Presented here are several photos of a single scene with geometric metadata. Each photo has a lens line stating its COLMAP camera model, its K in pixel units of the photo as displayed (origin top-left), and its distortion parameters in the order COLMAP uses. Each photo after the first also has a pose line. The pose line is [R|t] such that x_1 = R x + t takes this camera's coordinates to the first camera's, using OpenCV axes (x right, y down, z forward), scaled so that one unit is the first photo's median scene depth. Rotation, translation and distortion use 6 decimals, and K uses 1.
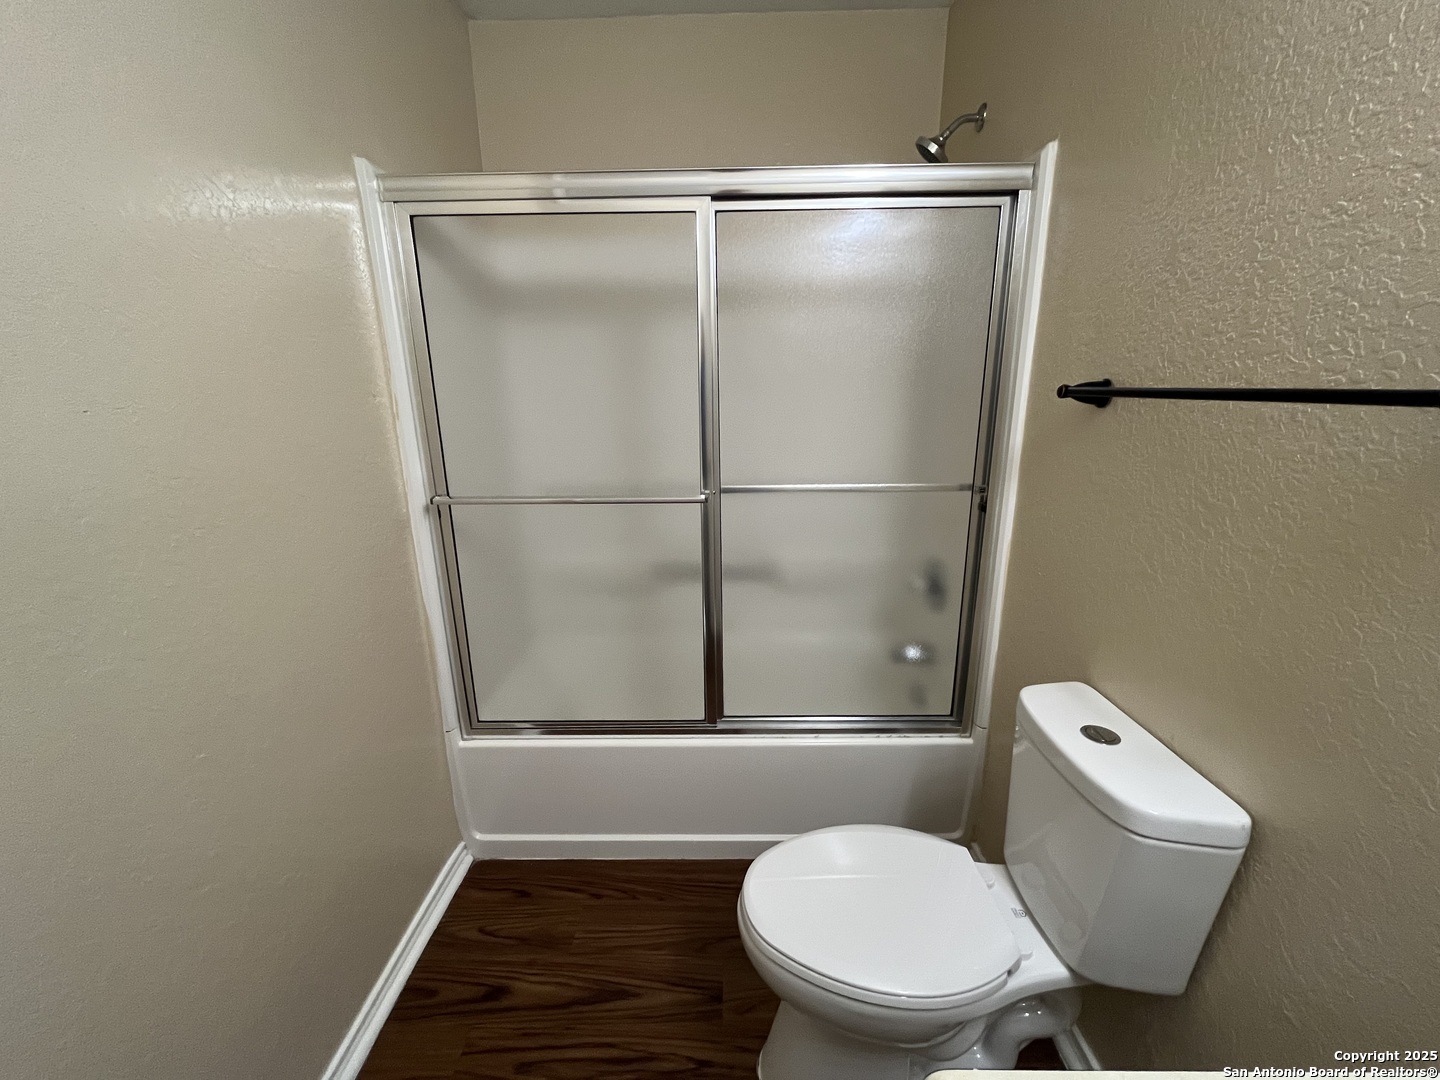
lens RADIAL K [[579.0, 0, 718.5], [0, 579.0, 540.6], [0, 0, 1]] dist [-0.000750, -0.001039]
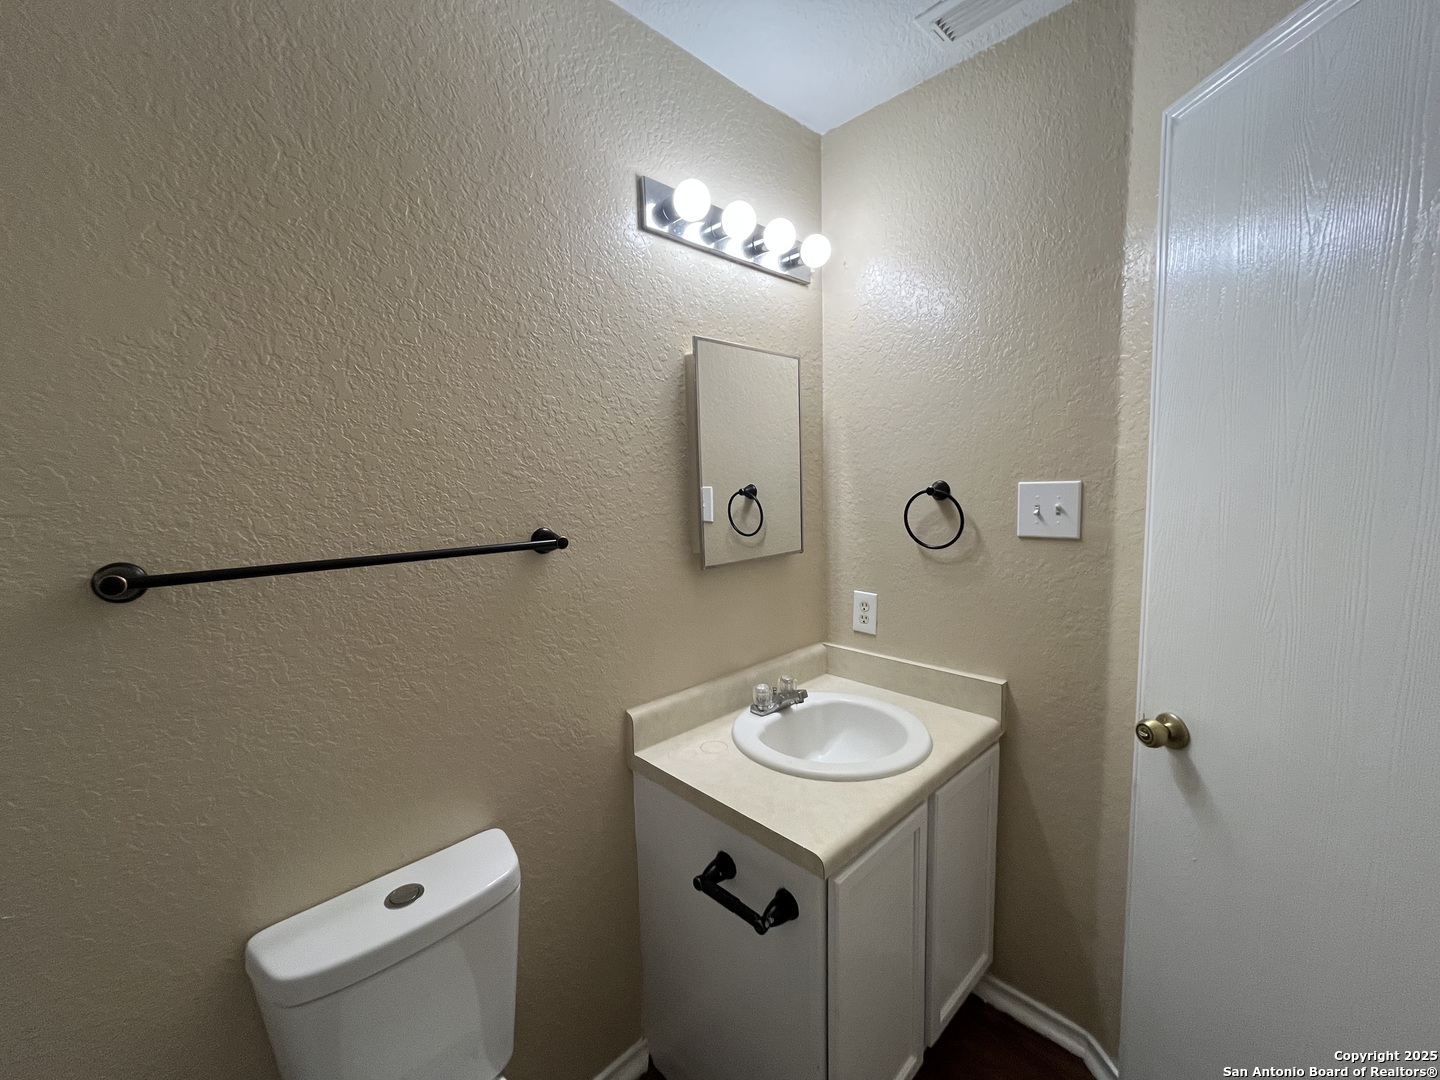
lens RADIAL K [[580.8, 0, 718.9], [0, 580.8, 540.8], [0, 0, 1]] dist [0.000034, -0.000406]
pose [[-0.702979, -0.032964, 0.710446, -0.500057], [0.219090, 0.940310, 0.260418, -0.468581], [-0.676624, 0.338720, -0.653796, 1.365432]]
